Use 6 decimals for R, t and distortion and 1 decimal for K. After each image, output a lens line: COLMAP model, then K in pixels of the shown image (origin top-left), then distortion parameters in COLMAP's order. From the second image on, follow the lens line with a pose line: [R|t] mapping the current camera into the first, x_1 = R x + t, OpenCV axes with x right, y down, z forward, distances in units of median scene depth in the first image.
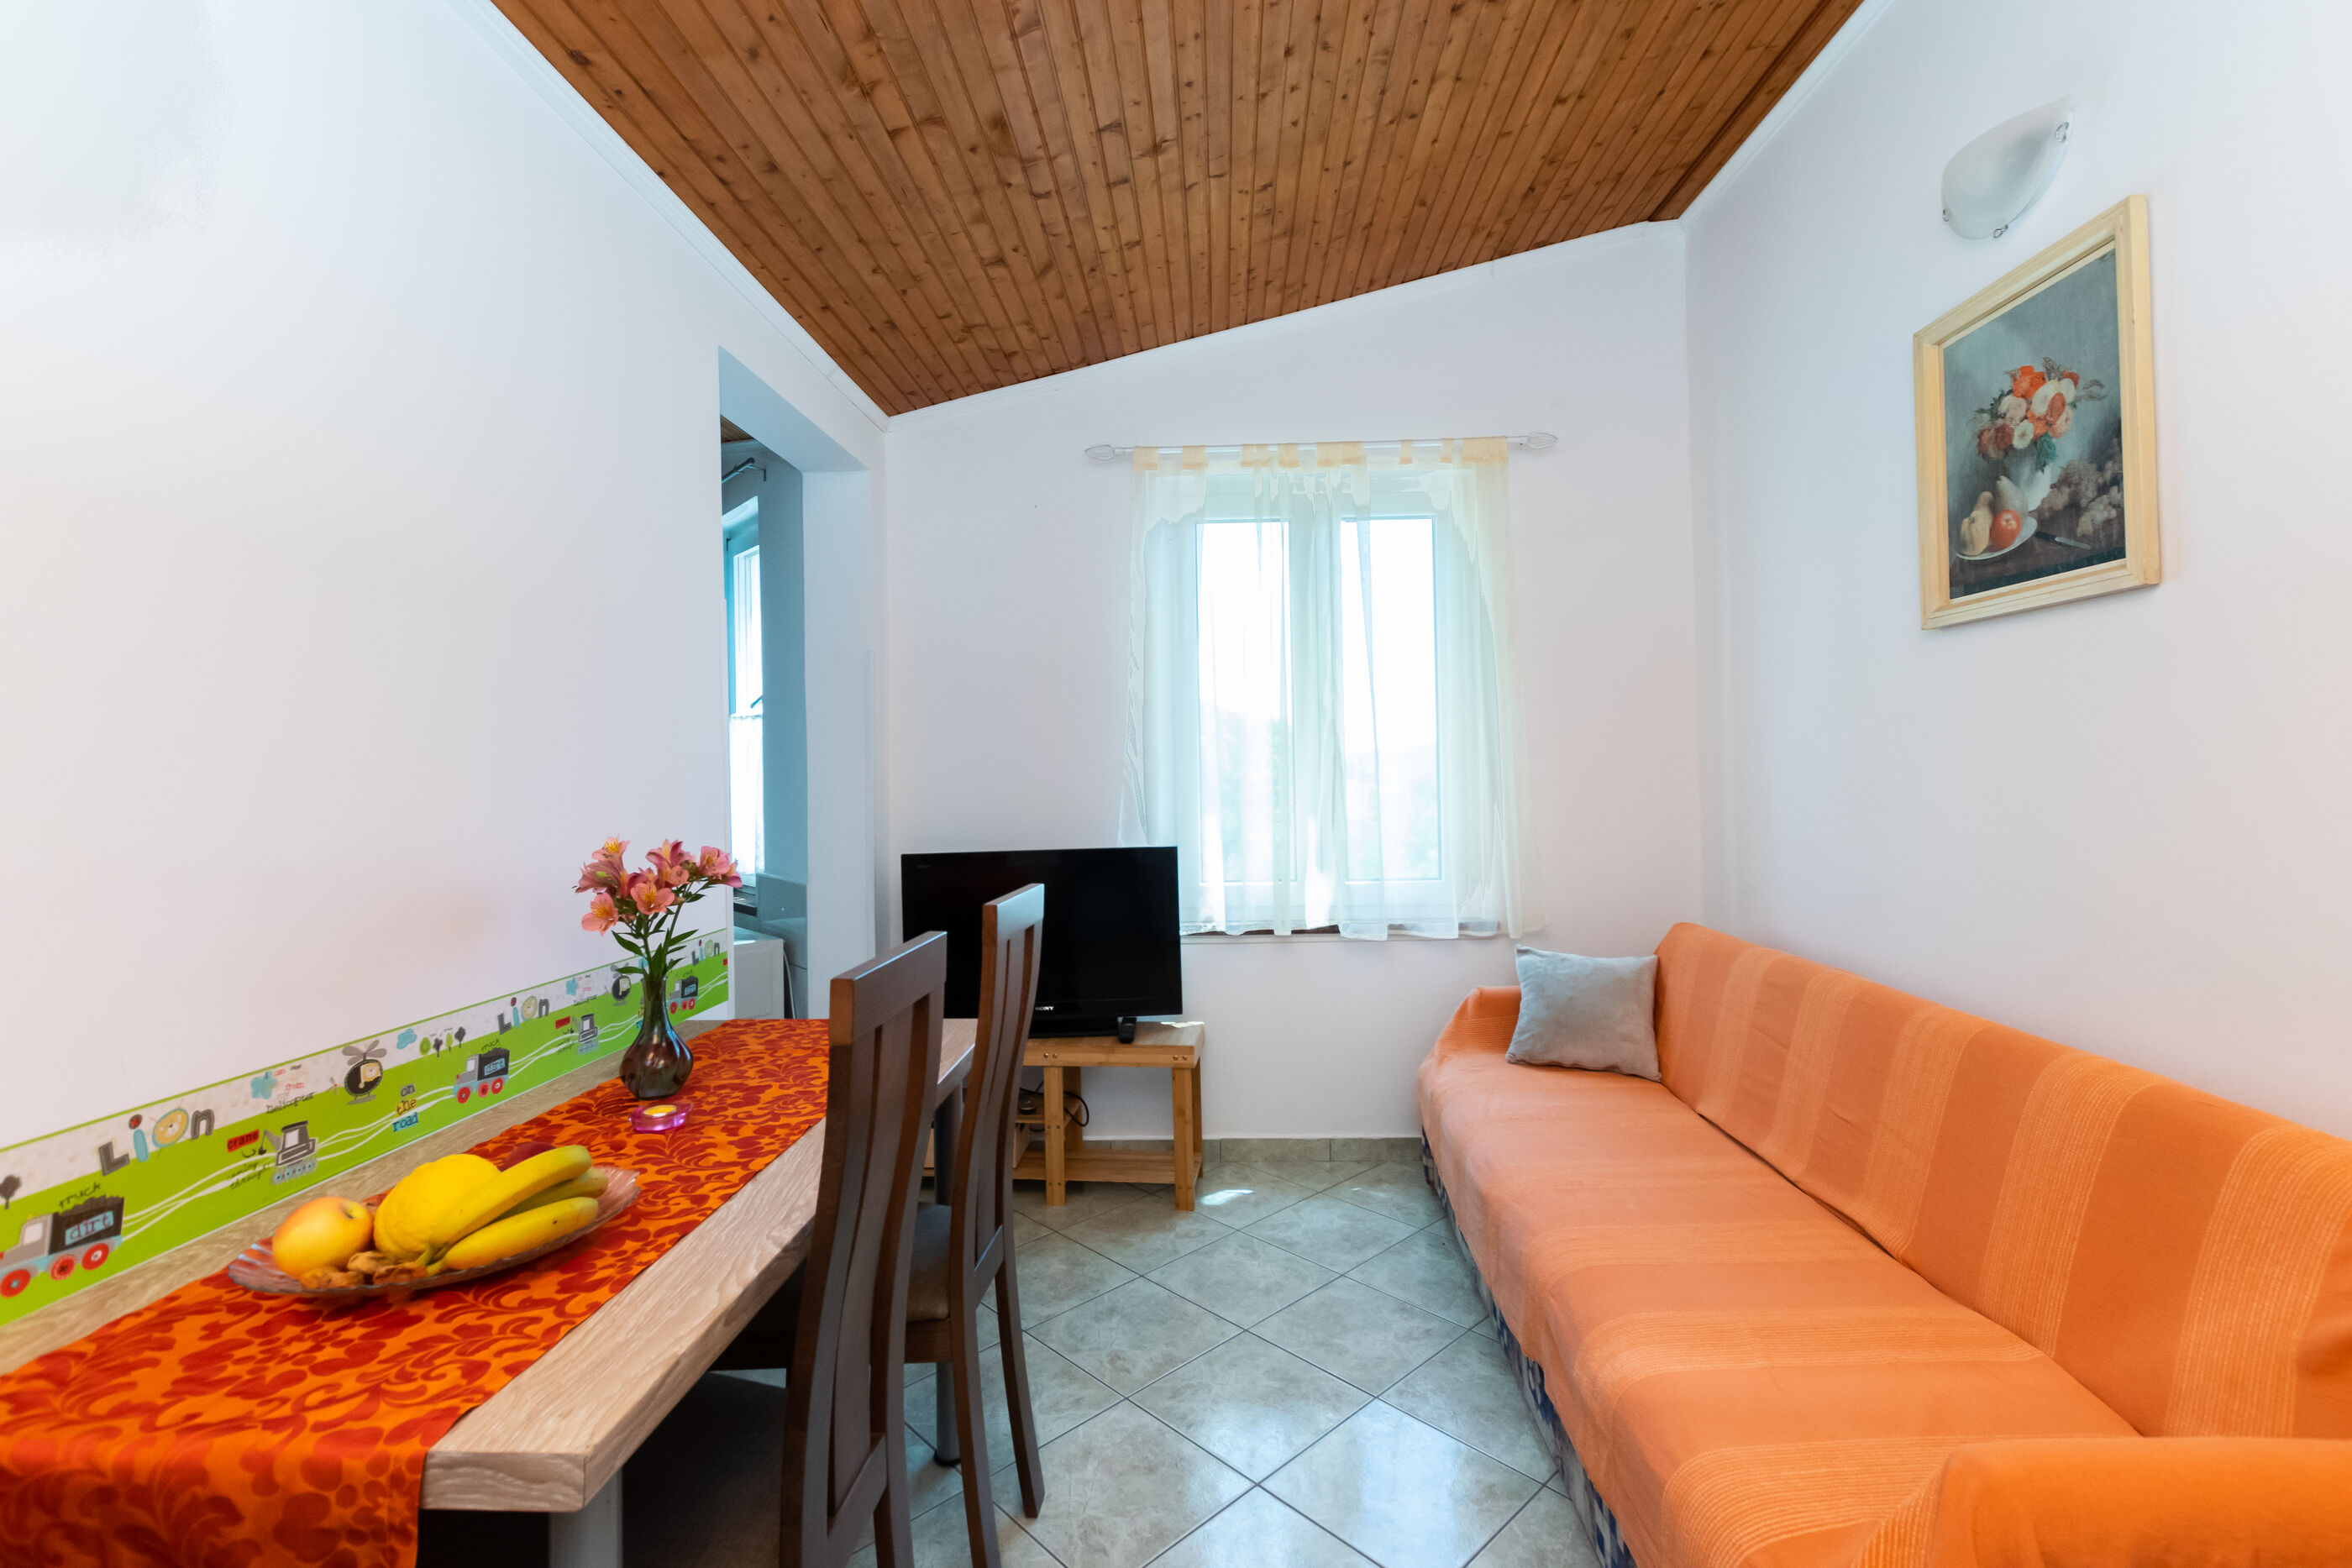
lens RADIAL K [[906.9, 0, 1176.0], [0, 906.9, 784.0], [0, 0, 1]] dist [0.001294, -0.000509]
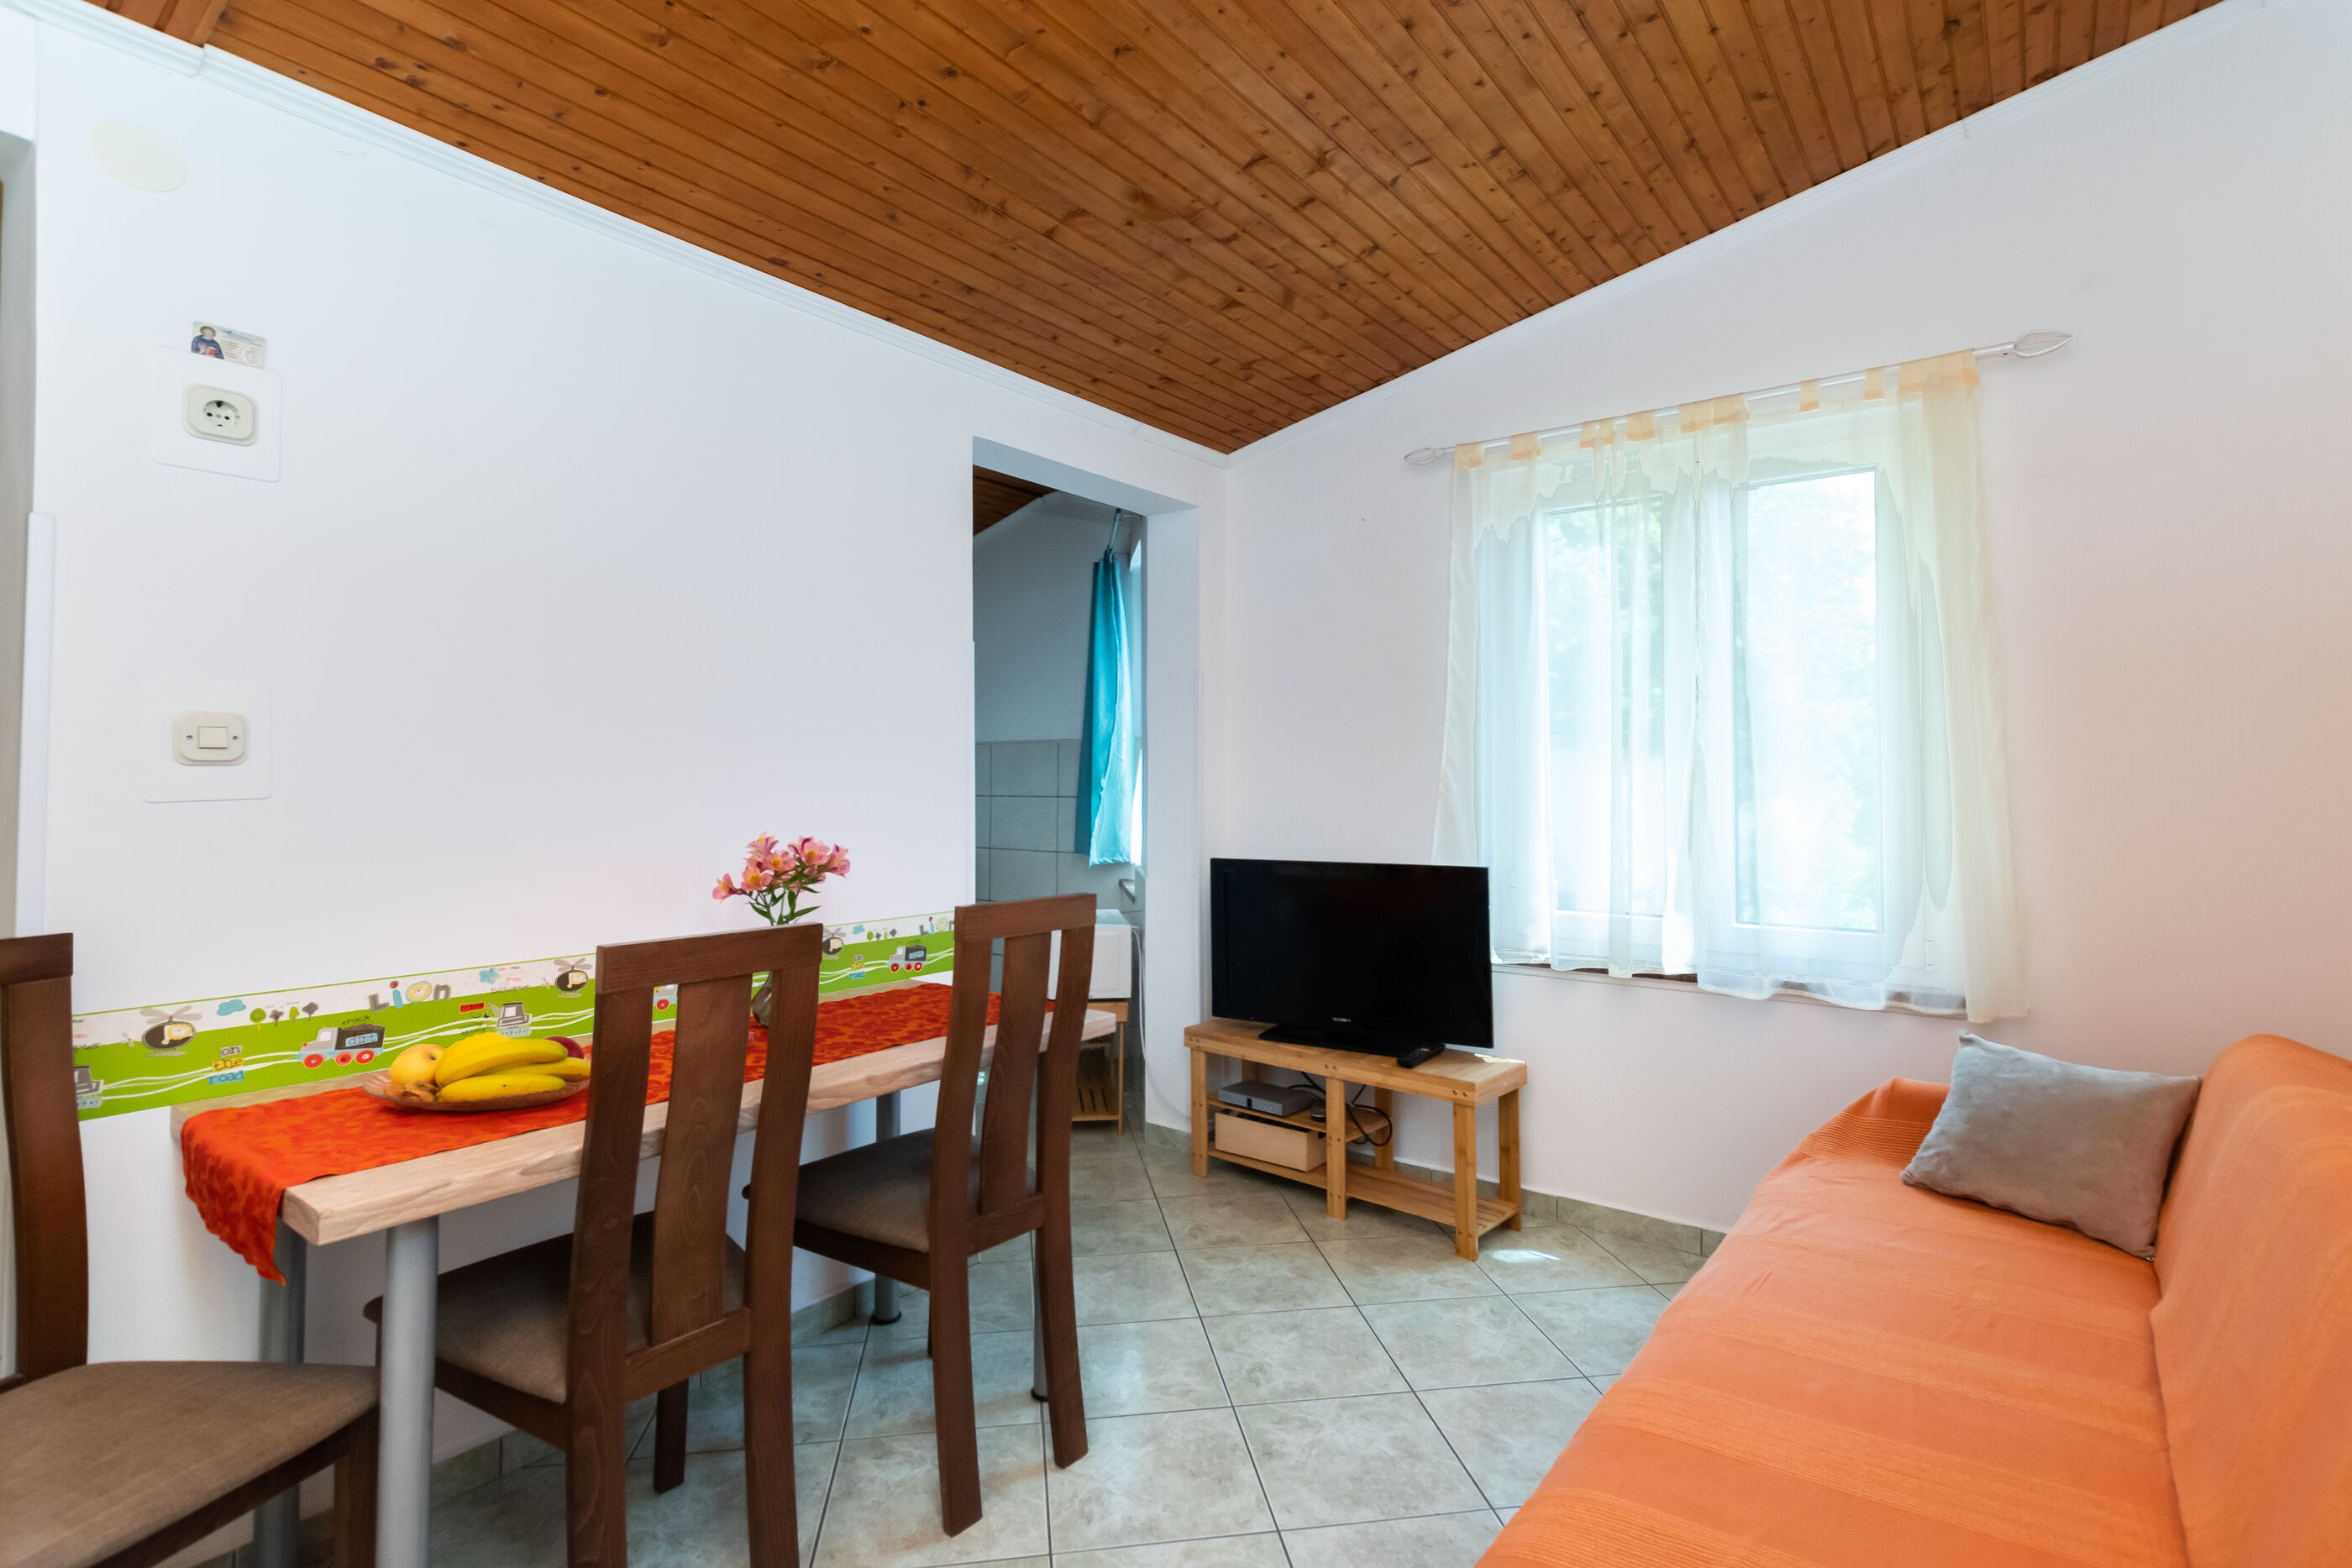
lens RADIAL K [[969.6, 0, 1408.9], [0, 969.6, 777.3], [0, 0, 1]] dist [0.004796, 0.000408]
pose [[0.871100, 0.021135, -0.490651, 0.676751], [-0.024857, 0.999690, -0.001068, -0.033387], [0.490476, 0.013127, 0.871356, 0.147755]]
